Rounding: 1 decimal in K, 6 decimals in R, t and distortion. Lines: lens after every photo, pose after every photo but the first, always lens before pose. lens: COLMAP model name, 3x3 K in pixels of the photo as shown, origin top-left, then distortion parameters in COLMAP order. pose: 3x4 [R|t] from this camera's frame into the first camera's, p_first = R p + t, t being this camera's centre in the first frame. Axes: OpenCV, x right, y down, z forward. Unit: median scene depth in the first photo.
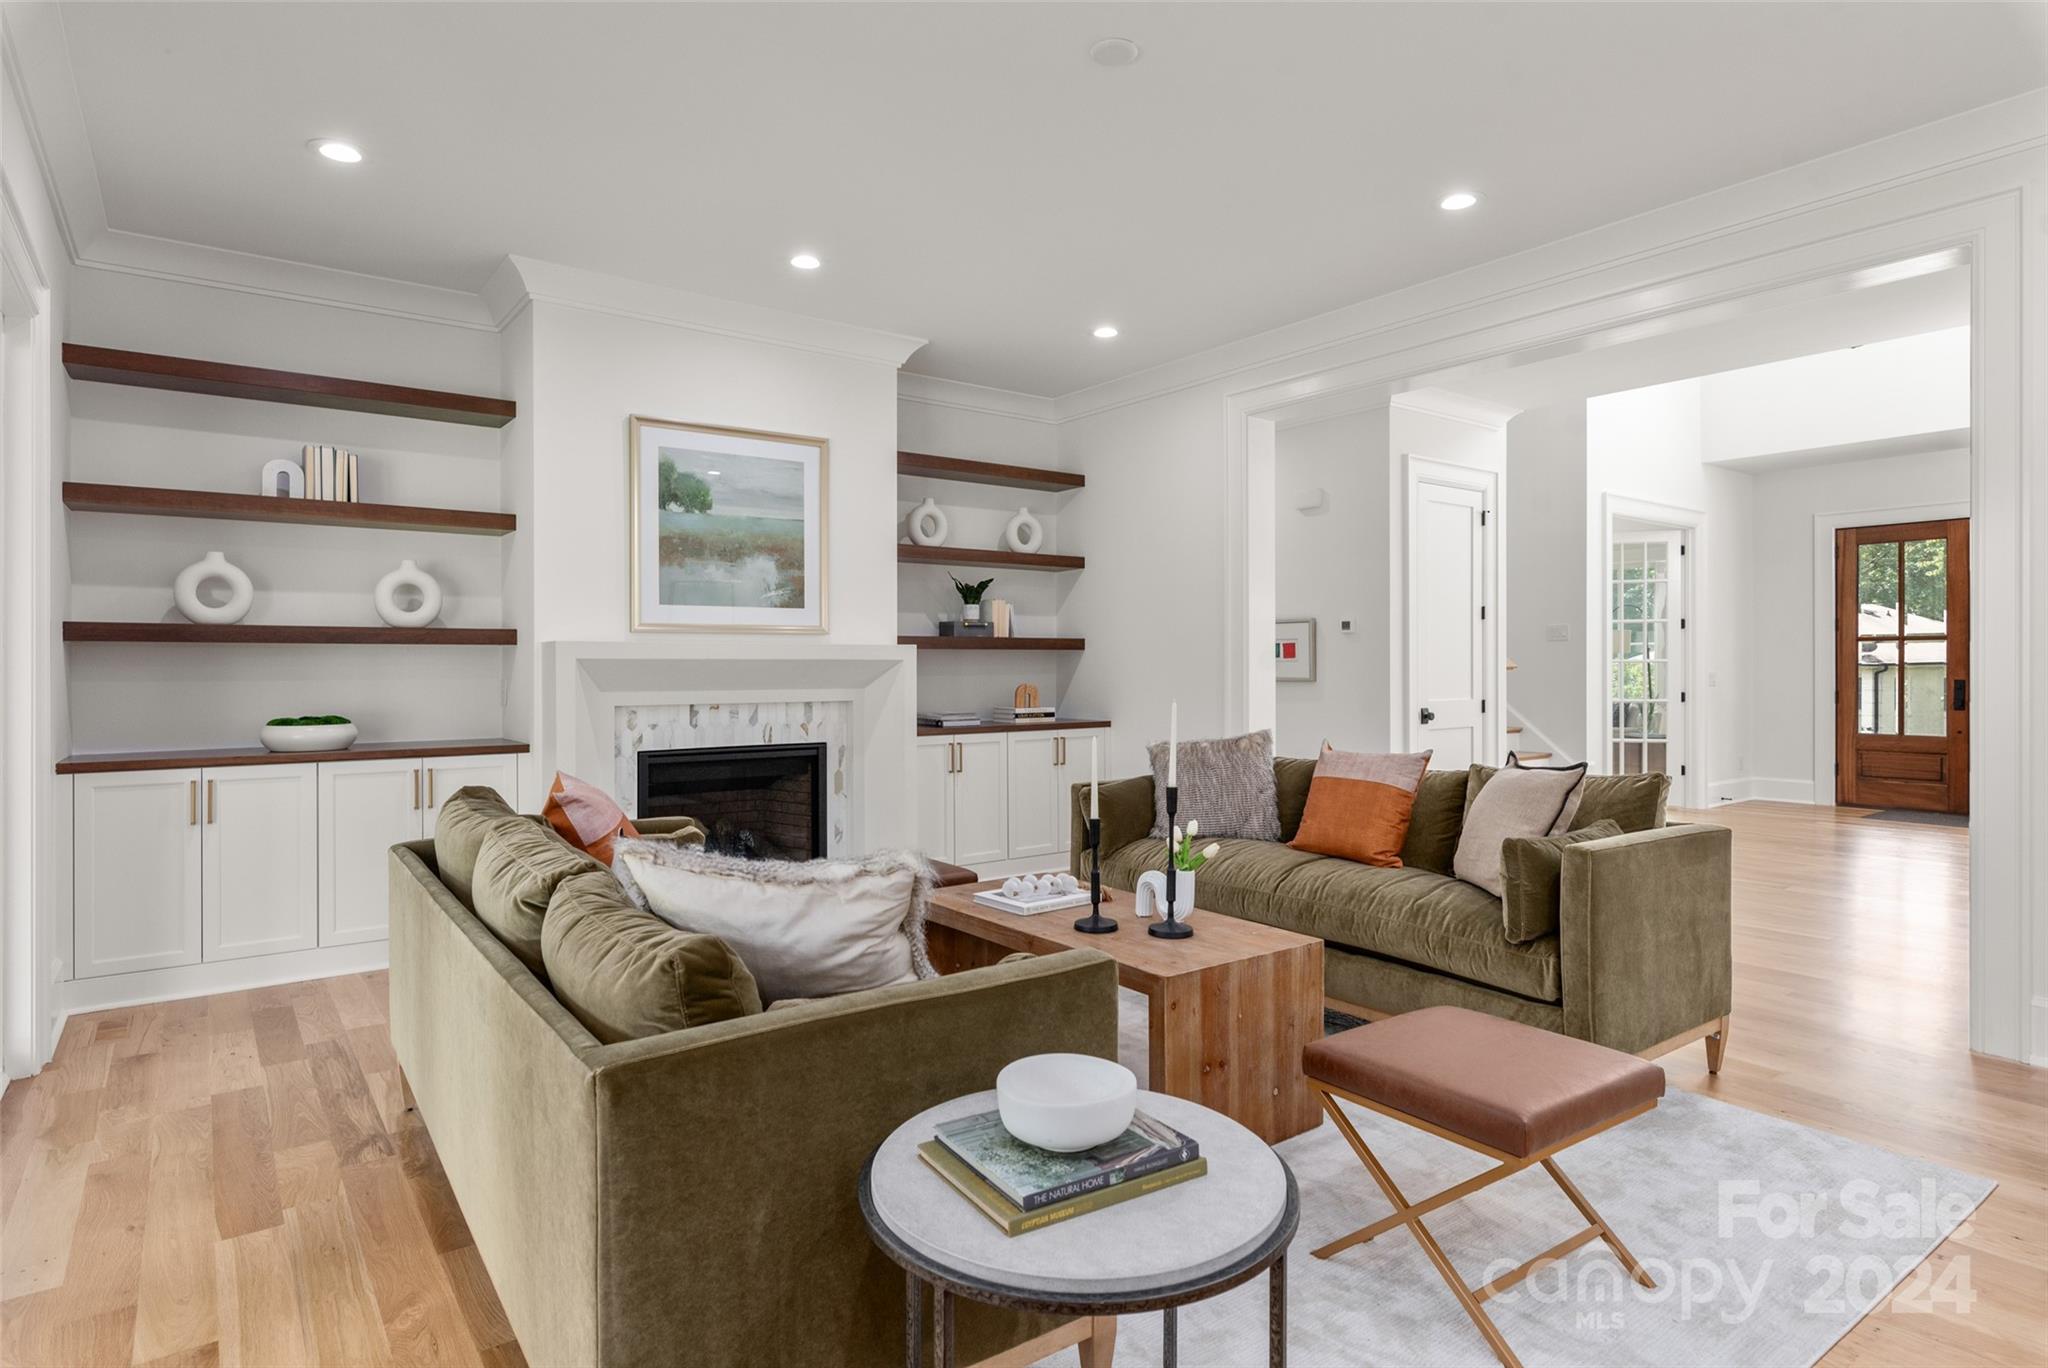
lens RADIAL K [[1110.2, 0, 1024.0], [0, 1110.2, 684.0], [0, 0, 1]] dist [0.000359, 0.000087]
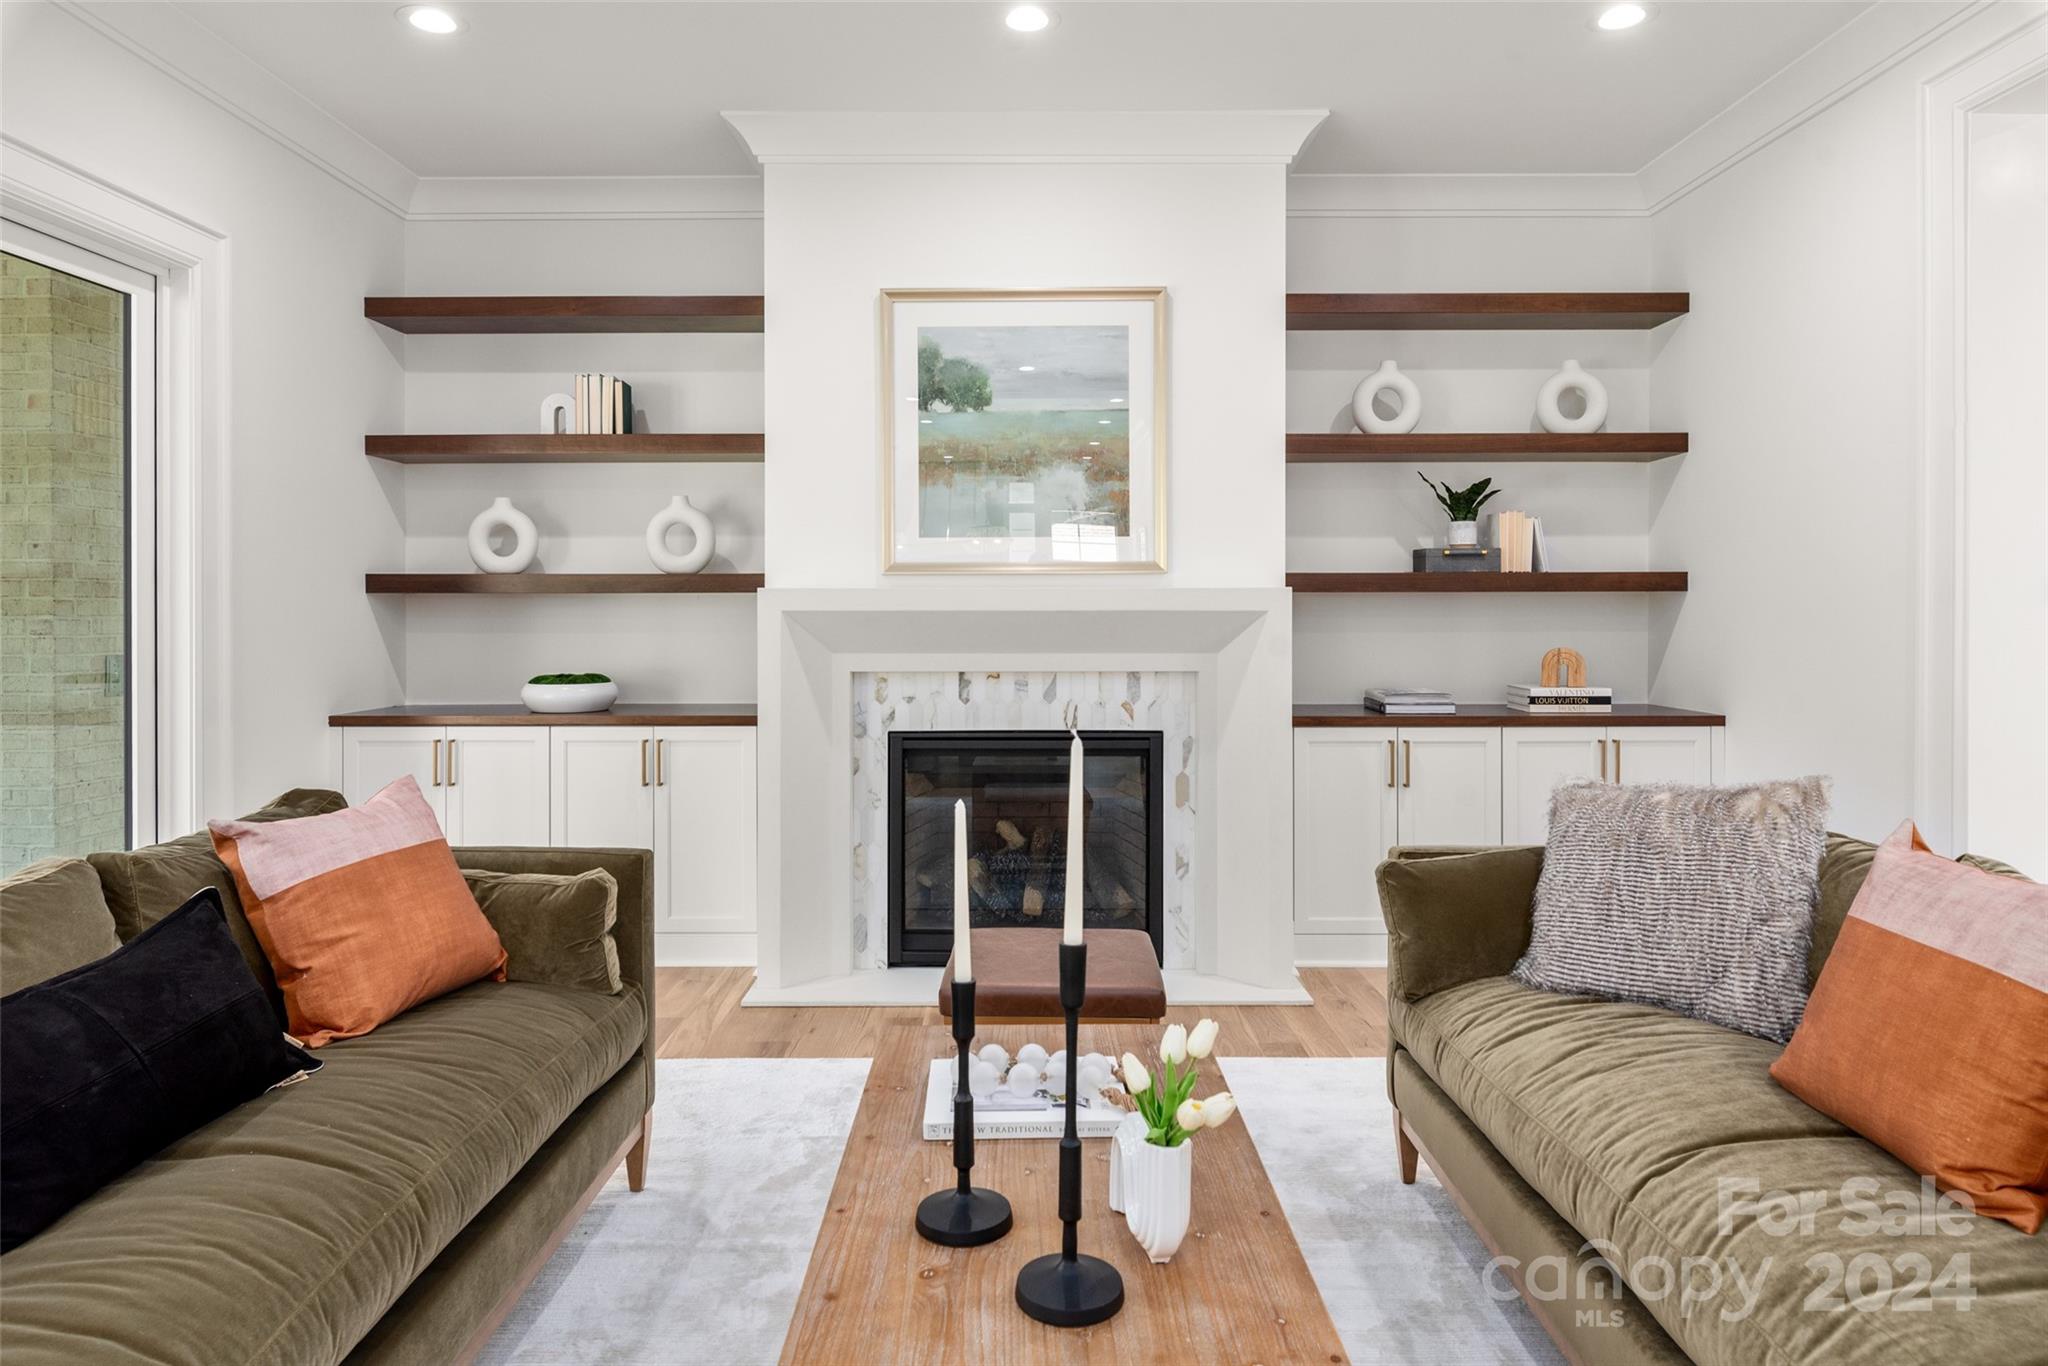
lens RADIAL K [[1247.0, 0, 1020.1], [0, 1247.0, 622.6], [0, 0, 1]] dist [-0.002059, 0.000955]
pose [[0.798435, 0.009221, -0.602011, 0.218864], [-0.010116, 0.999947, 0.001899, -0.015208], [0.601996, 0.004574, 0.798486, 0.340246]]
